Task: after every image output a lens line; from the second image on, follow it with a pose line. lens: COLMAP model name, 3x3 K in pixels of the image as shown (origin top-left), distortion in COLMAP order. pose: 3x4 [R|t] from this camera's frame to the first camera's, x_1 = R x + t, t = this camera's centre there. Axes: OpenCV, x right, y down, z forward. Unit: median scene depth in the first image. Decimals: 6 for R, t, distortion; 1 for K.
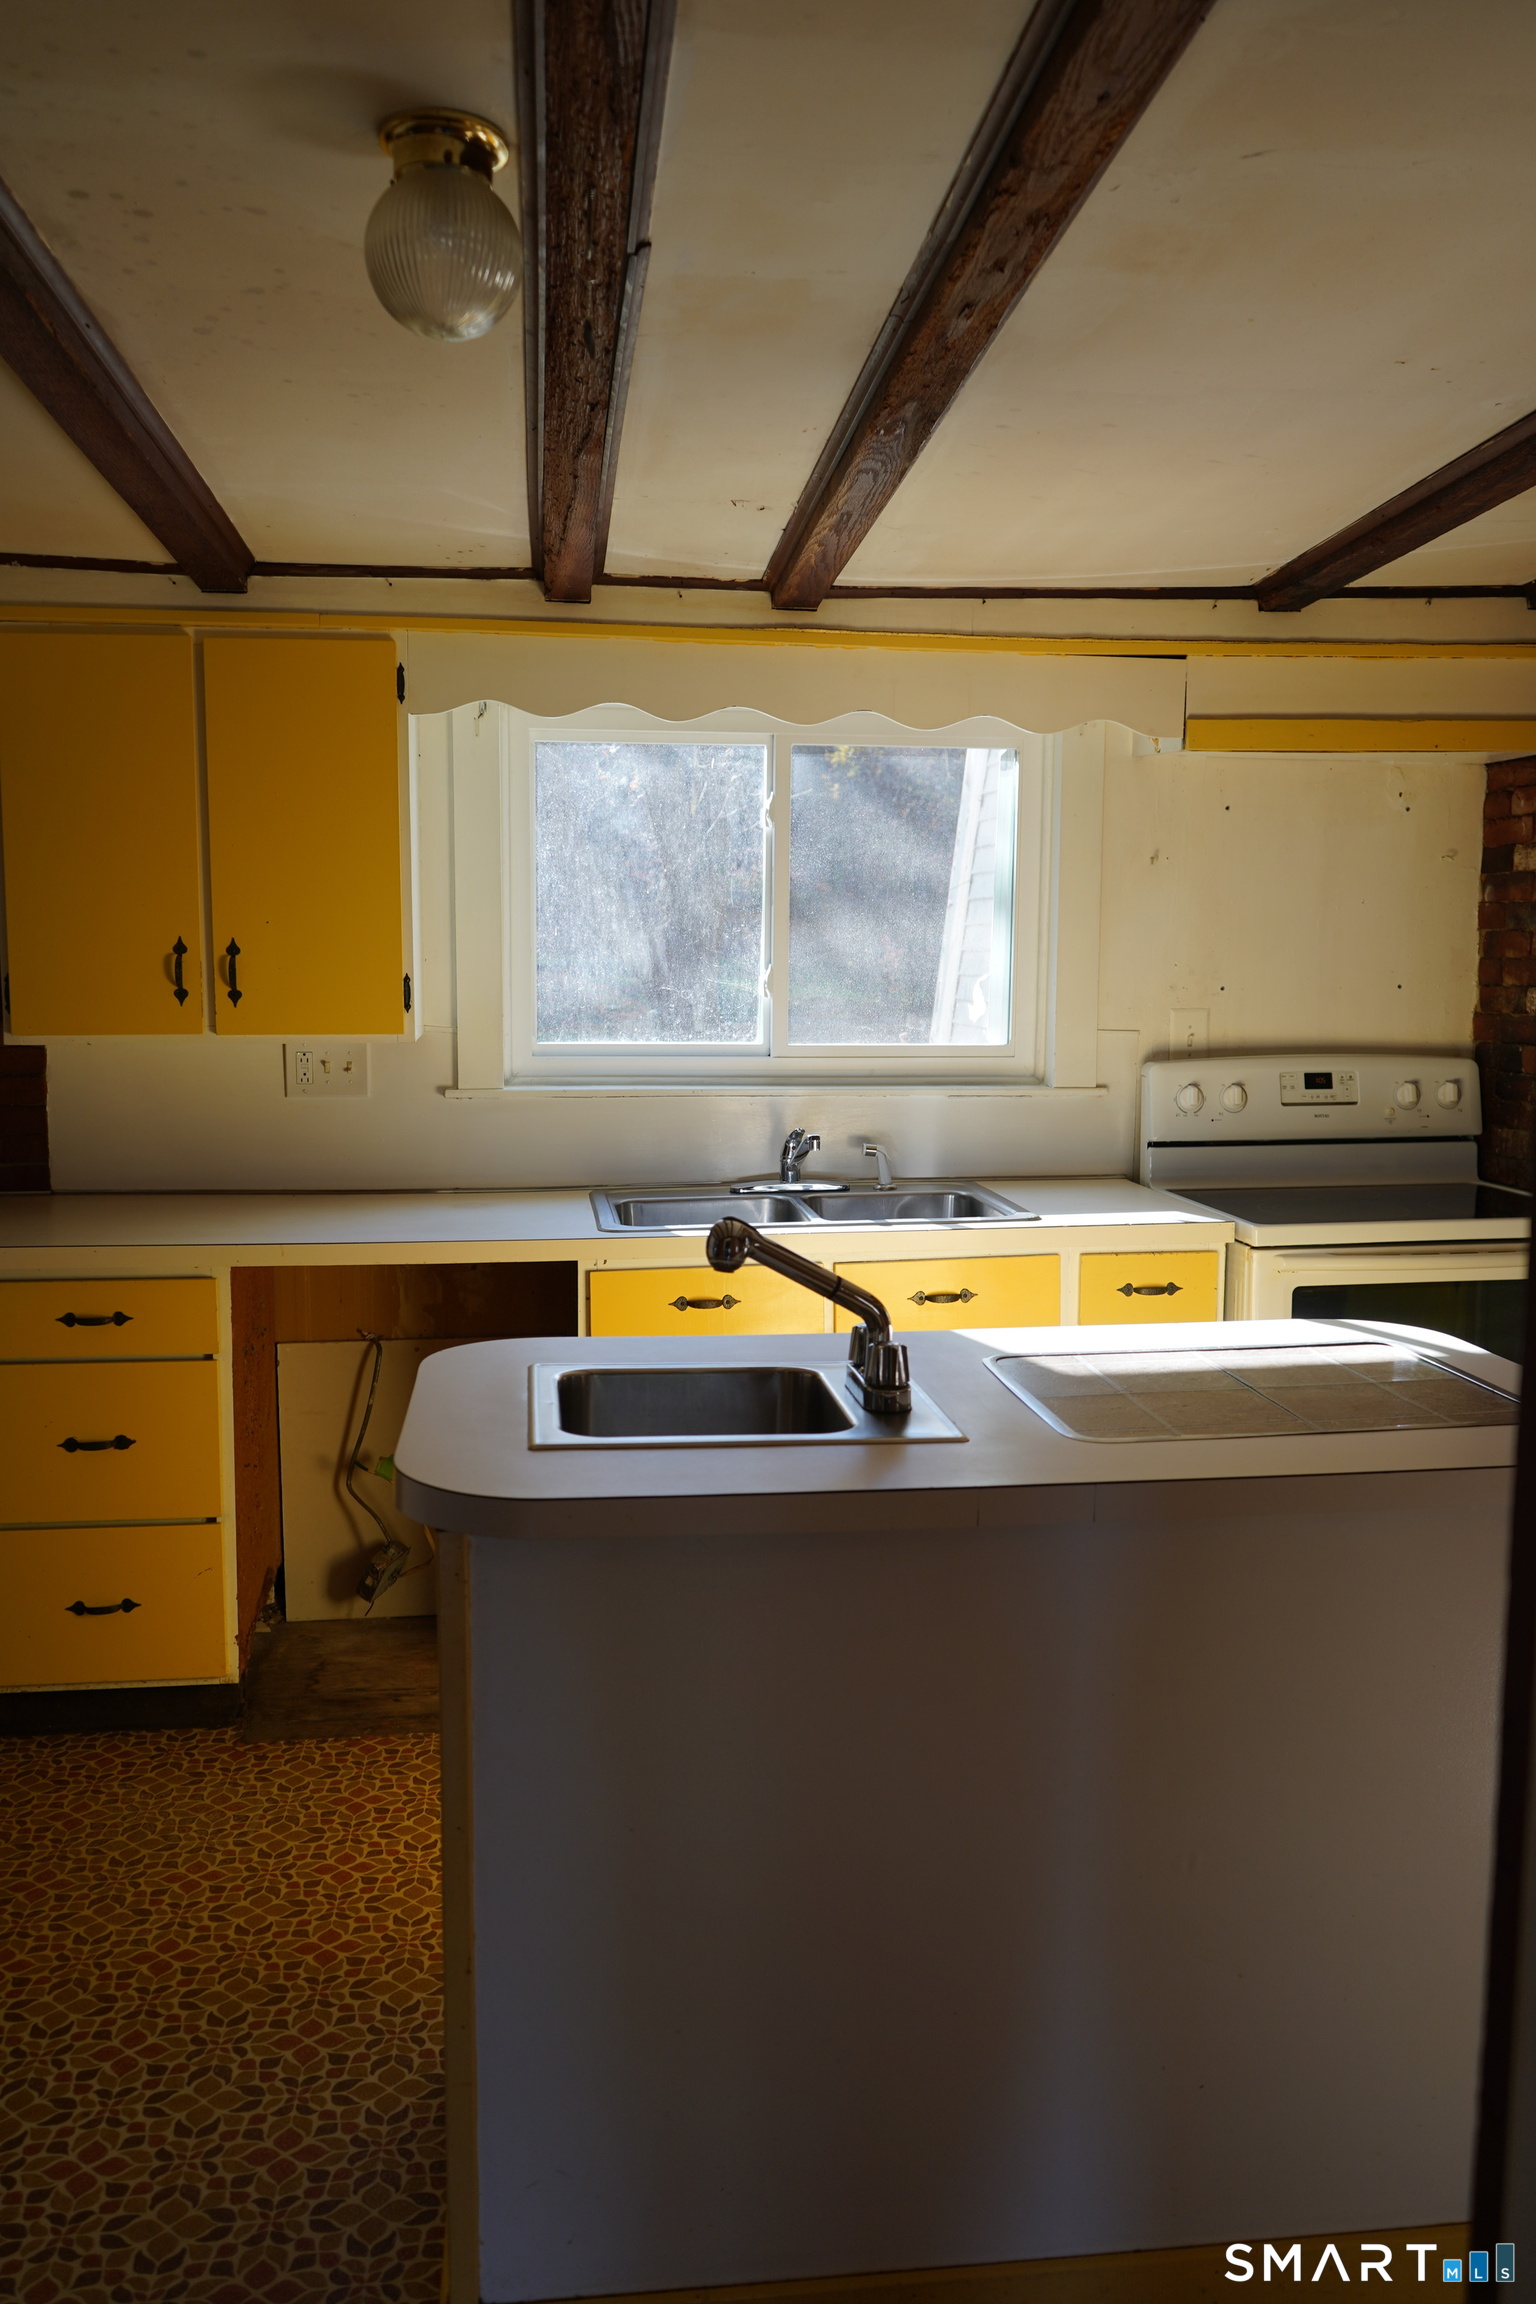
lens RADIAL K [[1815.7, 0, 768.0], [0, 1815.7, 1152.0], [0, 0, 1]] dist [-0.027805, 0.015211]
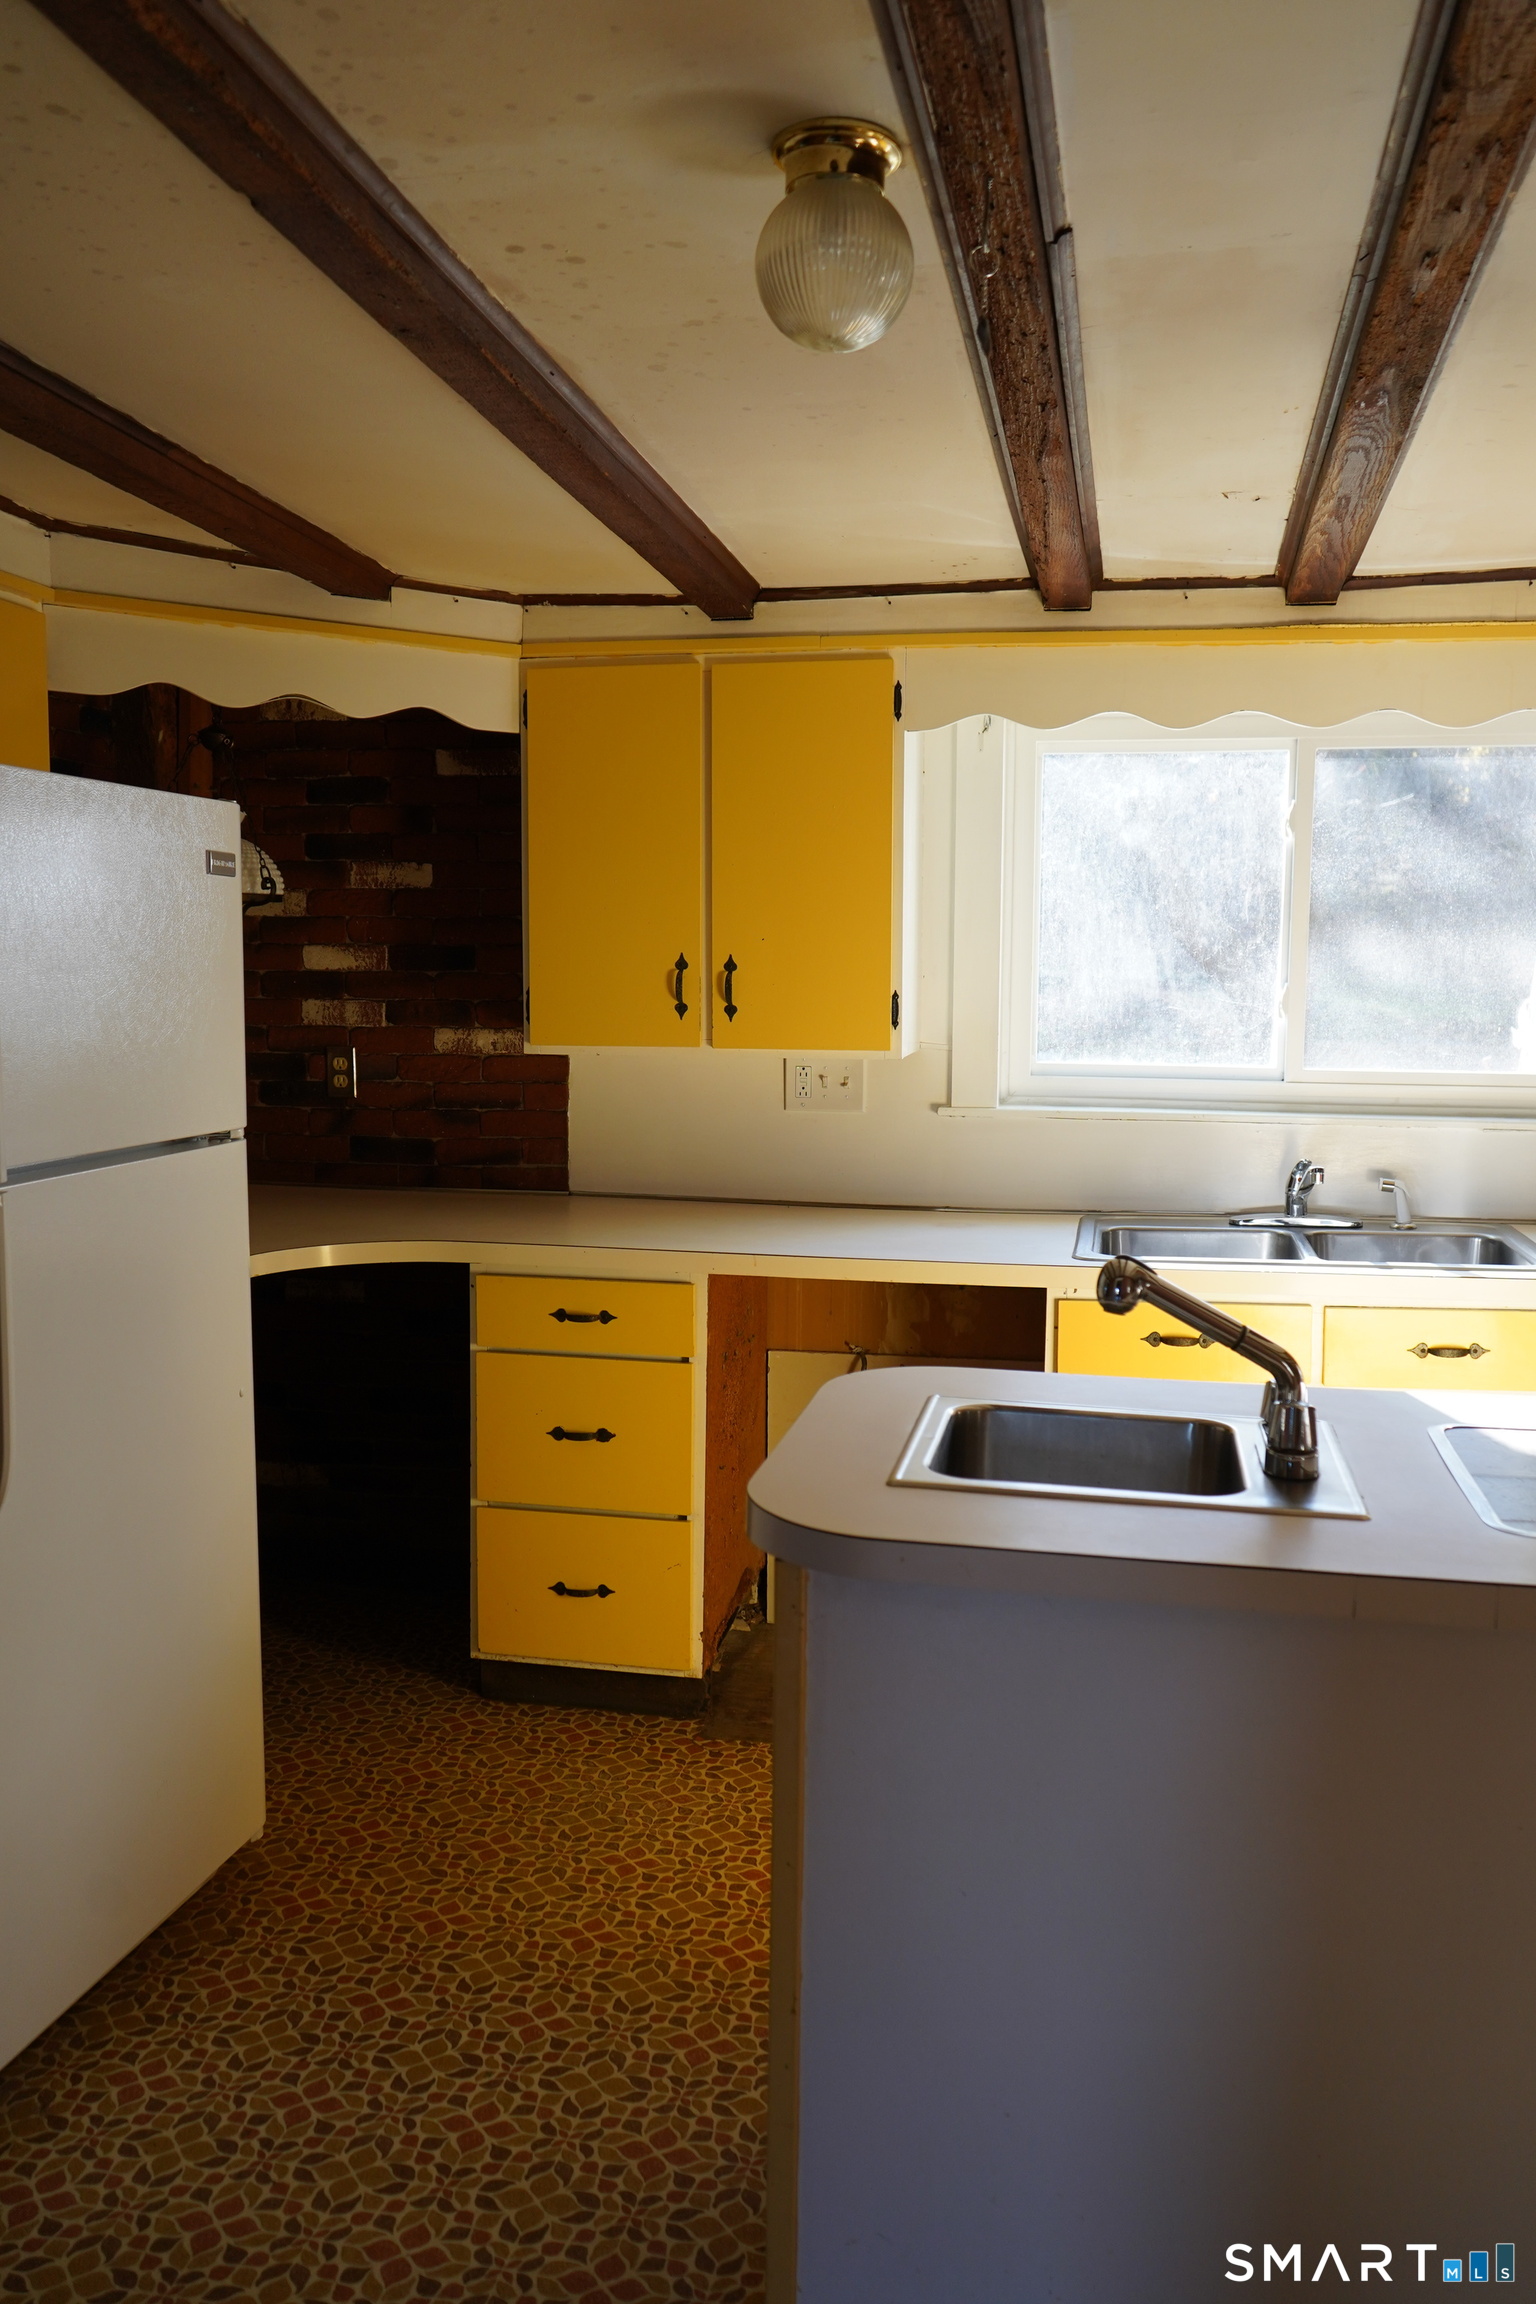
lens RADIAL K [[1815.7, 0, 768.0], [0, 1815.7, 1152.0], [0, 0, 1]] dist [-0.027805, 0.015211]
pose [[0.945312, 0.036098, -0.324165, 0.064668], [-0.038524, 0.999257, -0.001069, -0.005737], [0.323885, 0.013499, 0.946000, 0.032366]]
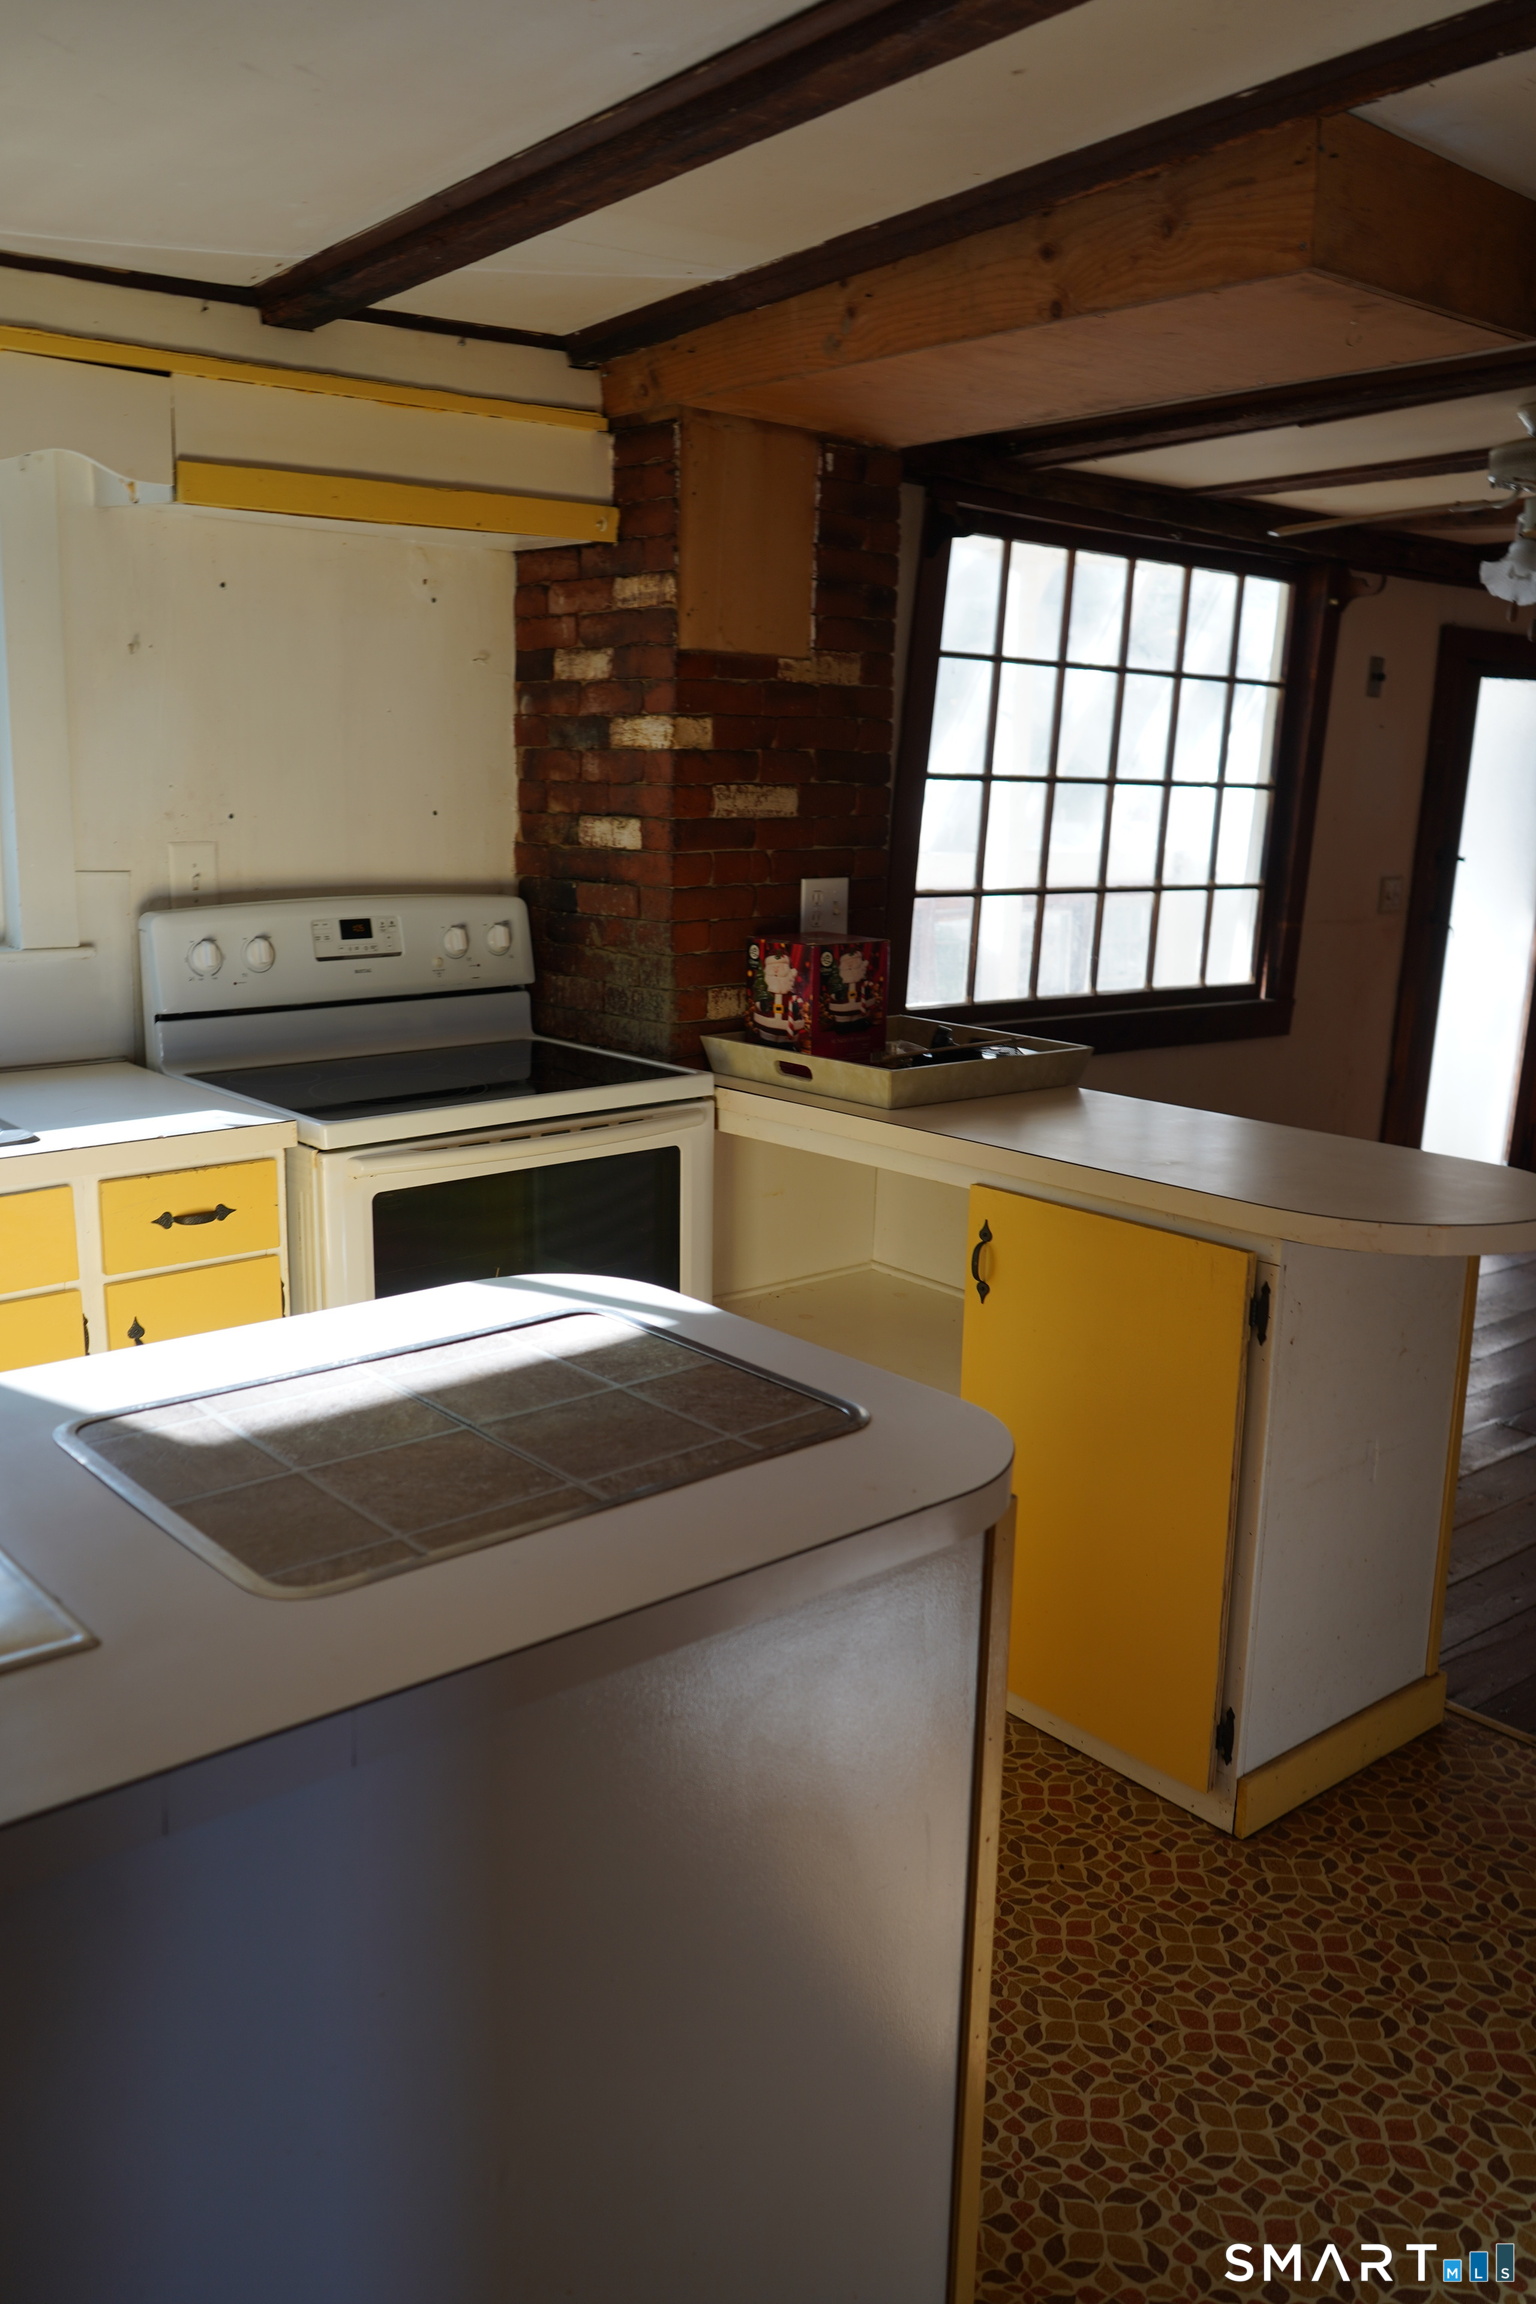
lens RADIAL K [[1865.0, 0, 768.0], [0, 1865.0, 1152.0], [0, 0, 1]] dist [-0.003595, 0.002977]
pose [[0.837483, -0.096300, 0.537911, -0.010449], [0.040843, 0.992627, 0.114117, -0.034736], [-0.544935, -0.073601, 0.835242, 0.219415]]
